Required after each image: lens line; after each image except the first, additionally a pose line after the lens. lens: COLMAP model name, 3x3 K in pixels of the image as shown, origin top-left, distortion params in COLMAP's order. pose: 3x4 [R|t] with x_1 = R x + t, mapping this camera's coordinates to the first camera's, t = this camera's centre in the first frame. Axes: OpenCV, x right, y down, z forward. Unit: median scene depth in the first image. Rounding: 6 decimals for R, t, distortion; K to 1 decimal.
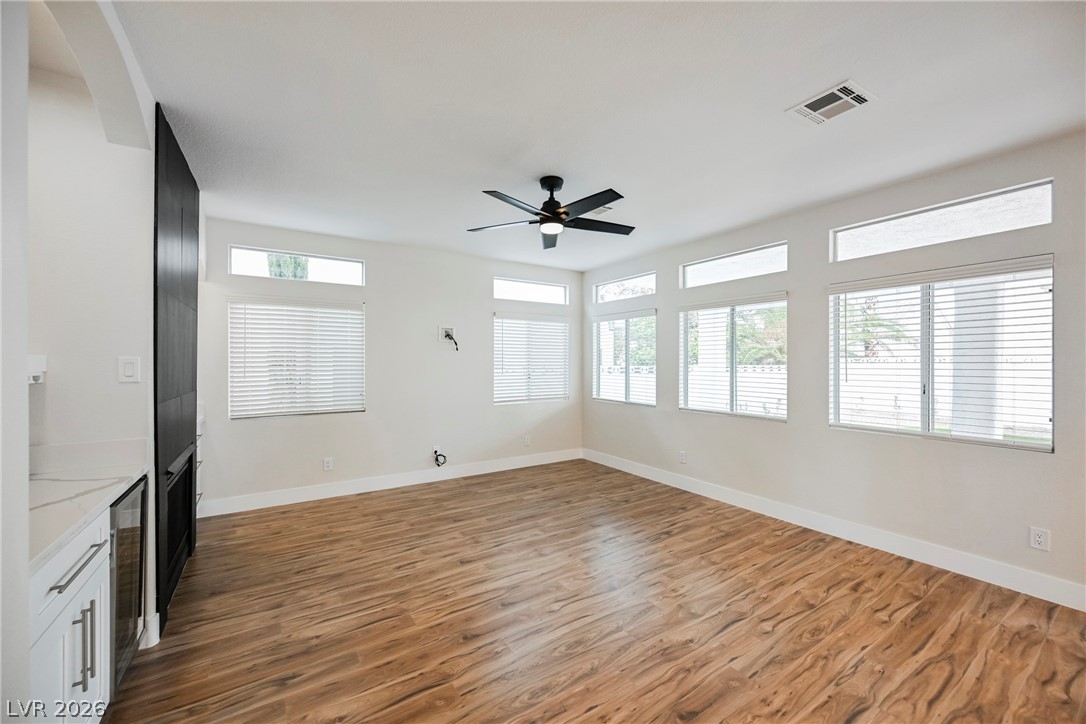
lens RADIAL K [[424.7, 0, 546.2], [0, 424.7, 360.3], [0, 0, 1]] dist [-0.003069, 0.000432]
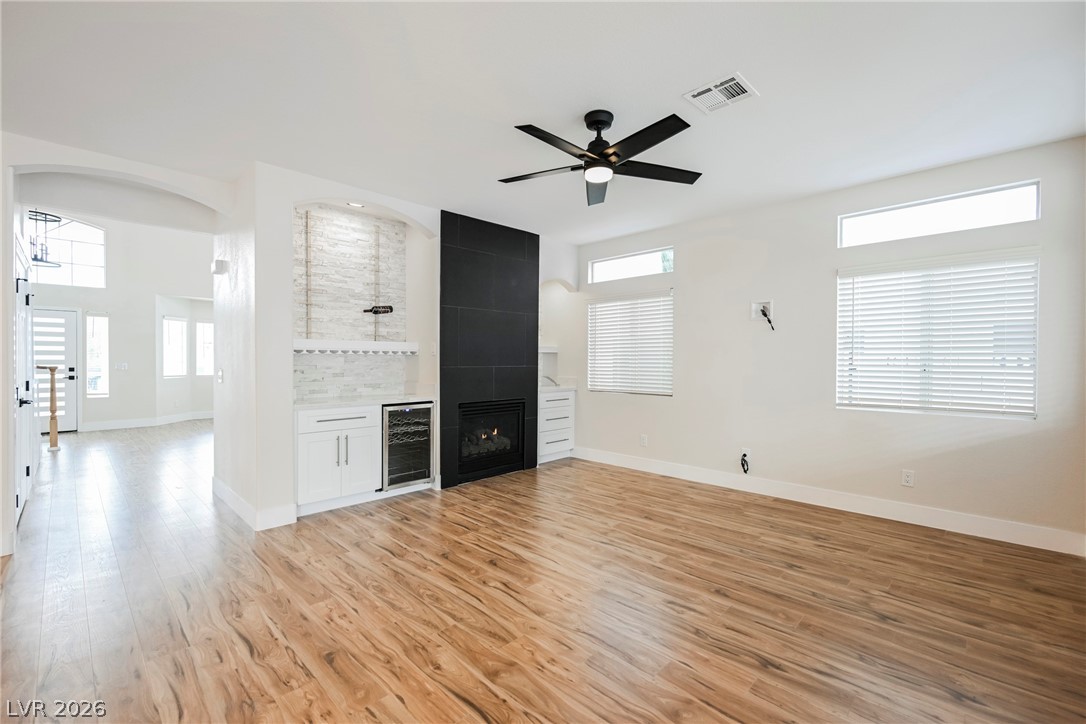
lens RADIAL K [[467.3, 0, 545.4], [0, 467.3, 362.6], [0, 0, 1]] dist [-0.002109, 0.001519]
pose [[0.216777, 0.009092, -0.976179, 0.779257], [0.001304, 0.999953, 0.009603, 0.039446], [0.976220, -0.003355, 0.216755, 0.623306]]
